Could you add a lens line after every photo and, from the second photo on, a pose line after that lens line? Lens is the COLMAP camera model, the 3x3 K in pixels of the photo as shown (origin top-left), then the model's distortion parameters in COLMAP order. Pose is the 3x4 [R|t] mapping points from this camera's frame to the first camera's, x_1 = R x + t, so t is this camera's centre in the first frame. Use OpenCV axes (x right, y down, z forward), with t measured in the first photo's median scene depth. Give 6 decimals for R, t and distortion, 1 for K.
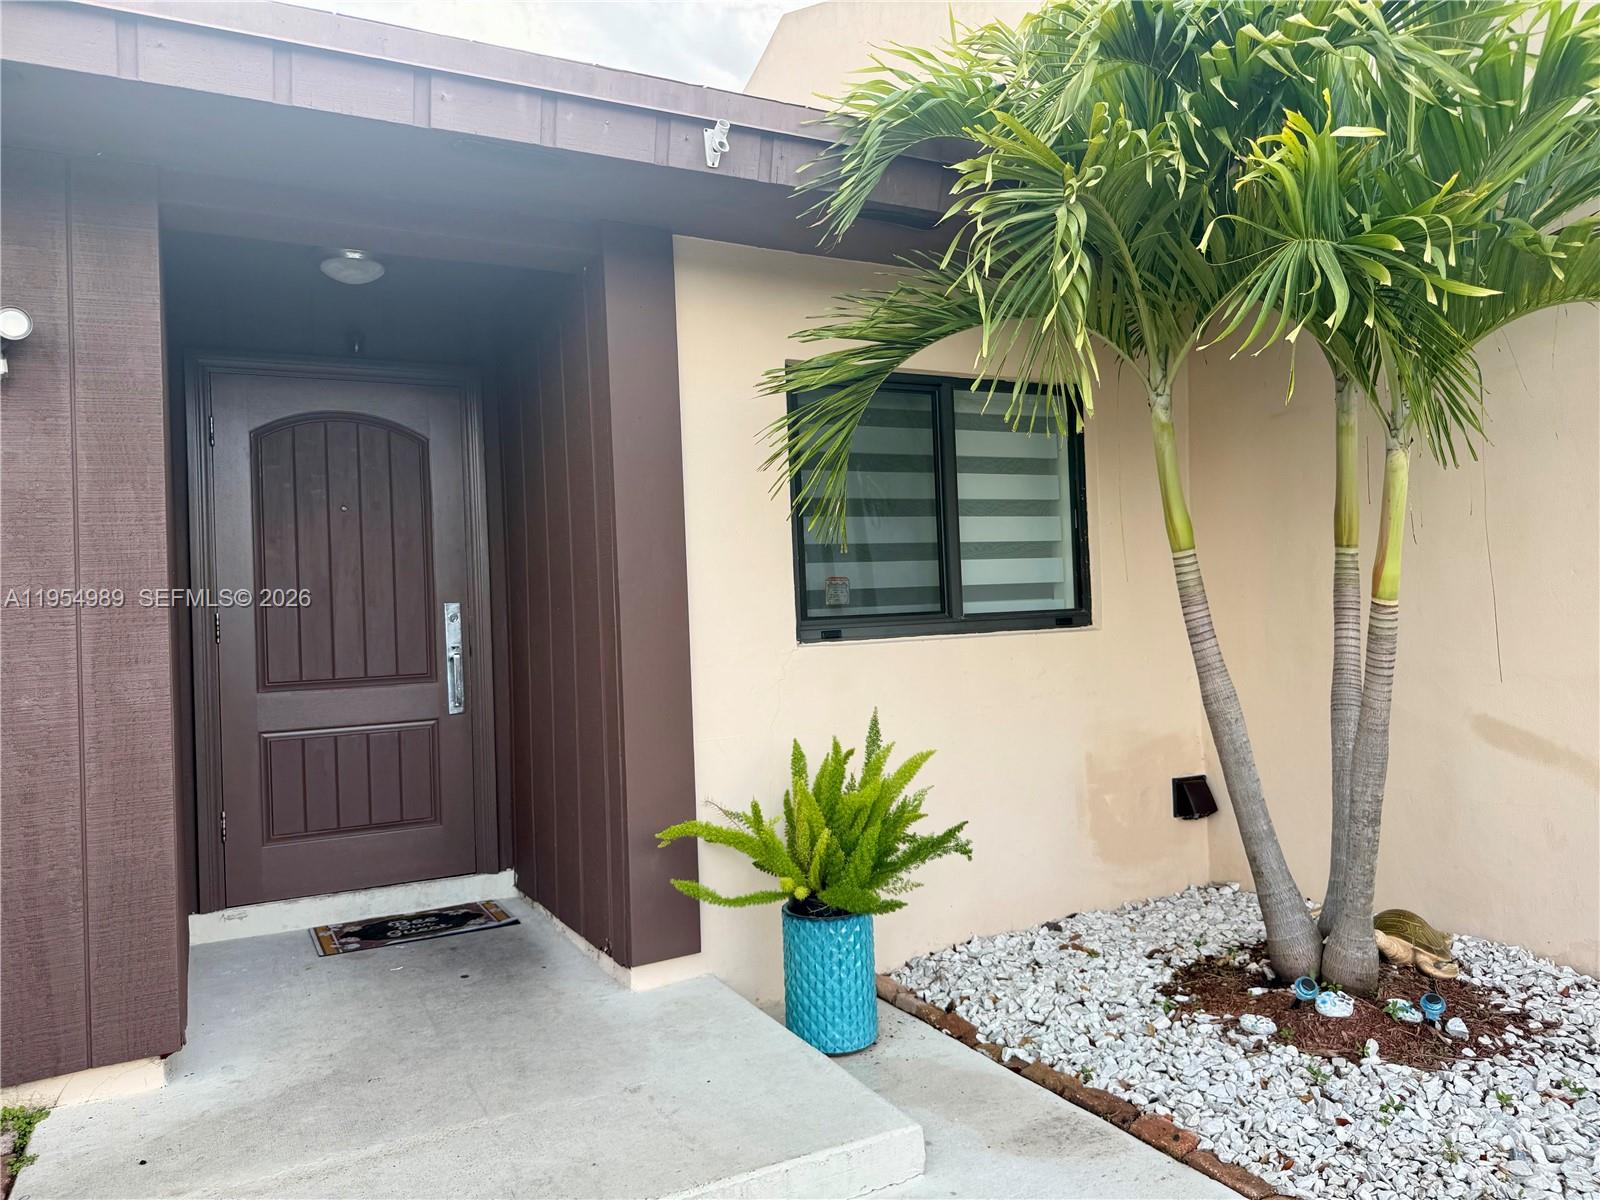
lens RADIAL K [[1166.6, 0, 804.2], [0, 1166.6, 592.9], [0, 0, 1]] dist [0.080015, -0.062503]
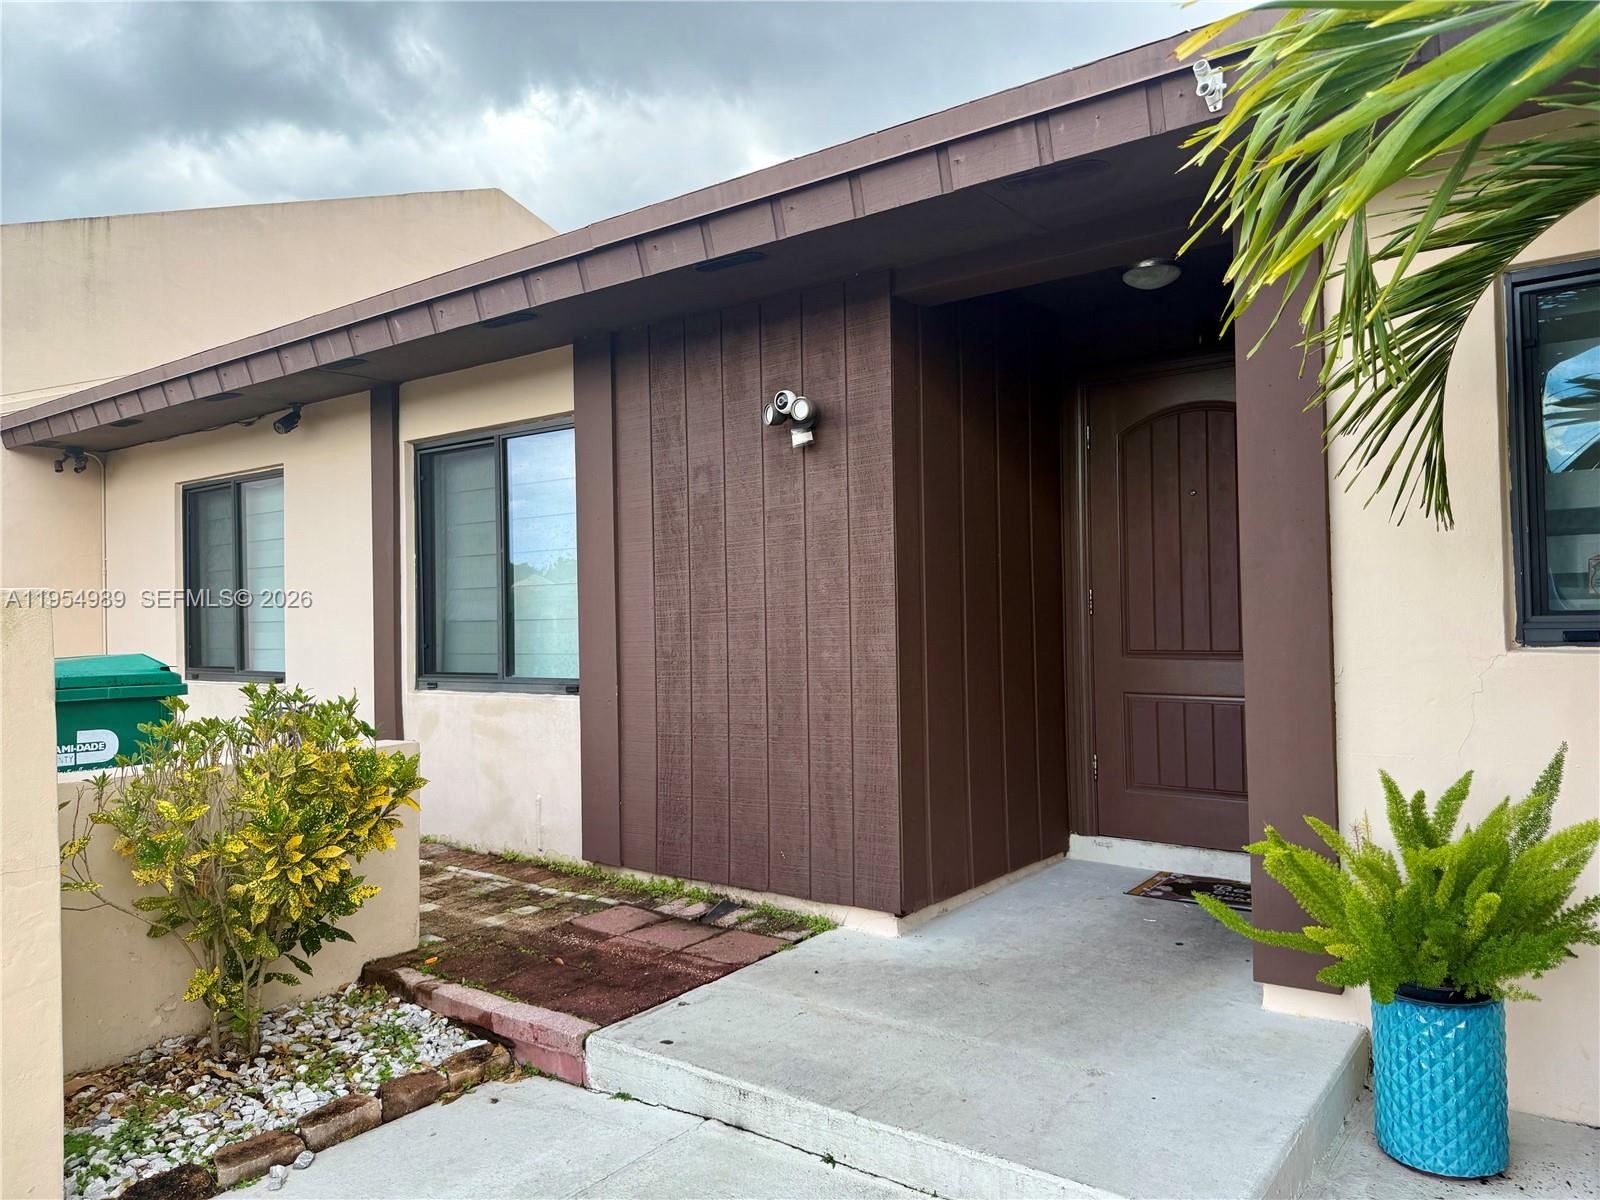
lens RADIAL K [[1166.6, 0, 808.0], [0, 1166.6, 588.2], [0, 0, 1]] dist [0.080015, -0.062503]
pose [[0.411773, 0.013813, -0.911182, 0.562835], [0.023750, 0.999383, 0.025883, -0.026525], [0.910977, -0.032298, 0.411191, 0.301887]]
